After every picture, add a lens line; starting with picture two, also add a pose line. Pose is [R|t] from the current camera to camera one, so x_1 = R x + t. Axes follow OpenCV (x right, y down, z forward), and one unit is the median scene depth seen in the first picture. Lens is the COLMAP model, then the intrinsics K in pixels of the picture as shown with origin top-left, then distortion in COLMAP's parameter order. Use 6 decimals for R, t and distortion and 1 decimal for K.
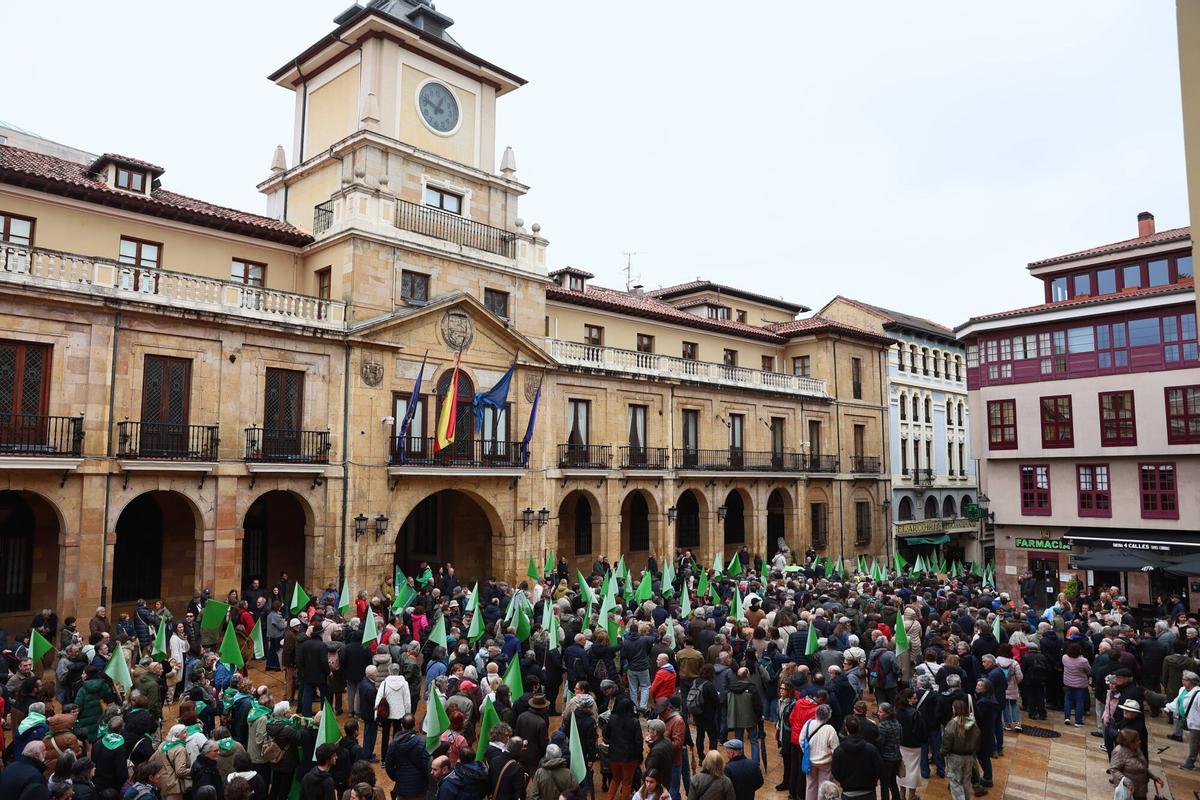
lens RADIAL K [[826.3, 0, 583.6], [0, 826.3, 404.8], [0, 0, 1]] dist [-0.103799, 0.083888]
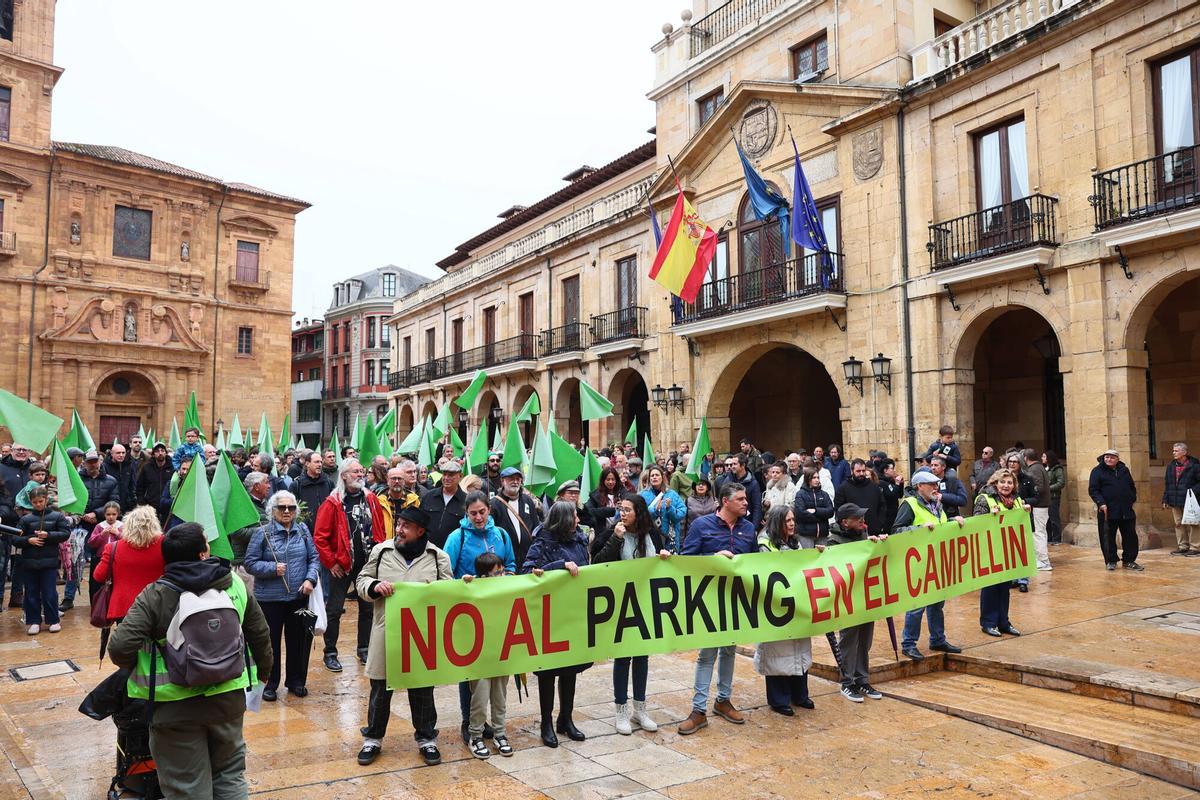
lens RADIAL K [[826.3, 0, 584.0], [0, 826.3, 398.3], [0, 0, 1]] dist [-0.102840, 0.082758]
pose [[-0.252037, -0.072401, -0.965005, 0.574124], [0.094512, 0.990589, -0.099005, 0.204348], [0.963091, -0.116157, -0.242823, 1.001671]]
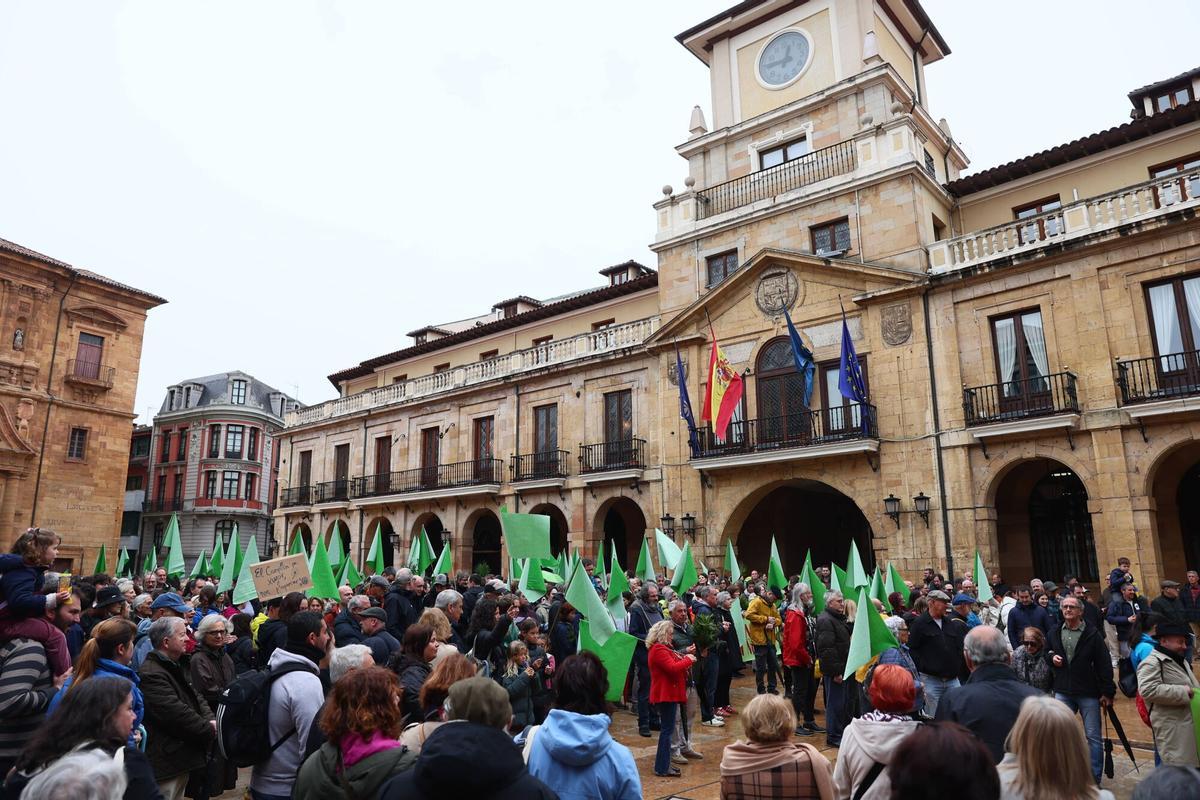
lens RADIAL K [[826.3, 0, 583.8], [0, 826.3, 390.5], [0, 0, 1]] dist [-0.103799, 0.083888]
pose [[0.031573, -0.228547, -0.973021, 0.637589], [0.096300, 0.969673, -0.224636, 0.177368], [0.994851, -0.086609, 0.052624, 0.752193]]
